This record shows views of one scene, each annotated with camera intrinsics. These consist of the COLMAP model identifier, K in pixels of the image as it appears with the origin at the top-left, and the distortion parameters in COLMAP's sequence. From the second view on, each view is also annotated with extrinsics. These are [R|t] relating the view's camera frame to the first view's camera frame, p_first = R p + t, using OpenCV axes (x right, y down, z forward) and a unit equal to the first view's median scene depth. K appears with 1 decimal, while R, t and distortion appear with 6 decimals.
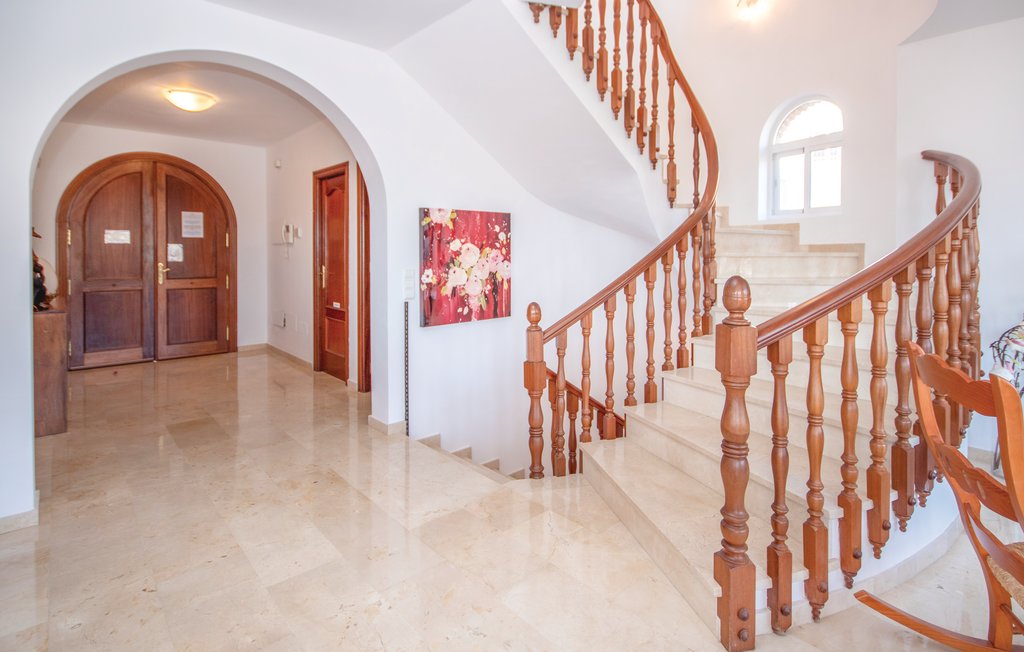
lens RADIAL K [[513.4, 0, 509.9], [0, 513.4, 266.3], [0, 0, 1]] dist [-0.000119, 0.000021]
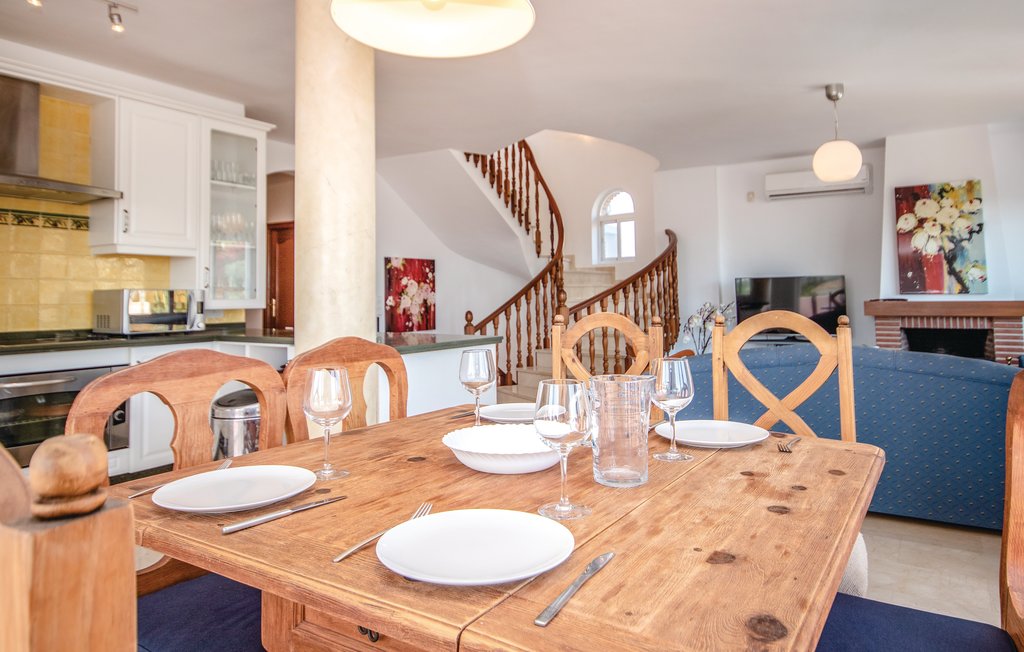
lens RADIAL K [[682.3, 0, 484.4], [0, 682.3, 258.7], [0, 0, 1]] dist [0.004794, 0.001626]
pose [[0.974577, 0.002479, 0.224040, -0.347820], [0.016313, 0.996500, -0.081986, 0.066871], [-0.223459, 0.083556, 0.971125, -1.095682]]
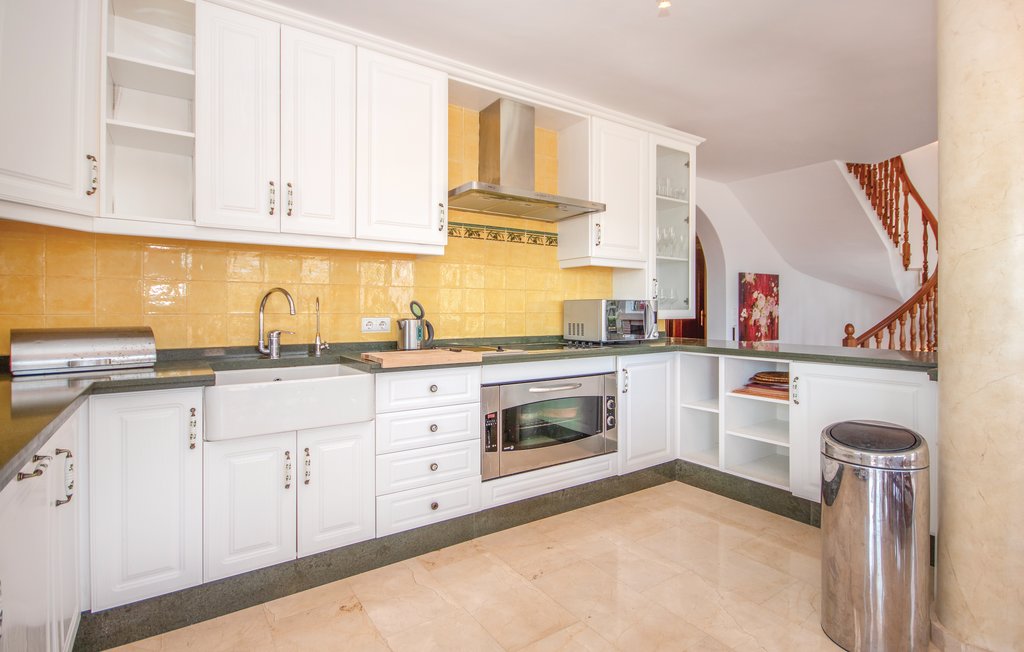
lens RADIAL K [[482.2, 0, 489.2], [0, 482.2, 313.3], [0, 0, 1]] dist [-0.000803, -0.000256]
pose [[0.984123, 0.001094, -0.177485, -0.711347], [-0.004613, 0.999801, -0.019418, 0.056294], [0.177428, 0.019929, 0.983932, -0.724714]]
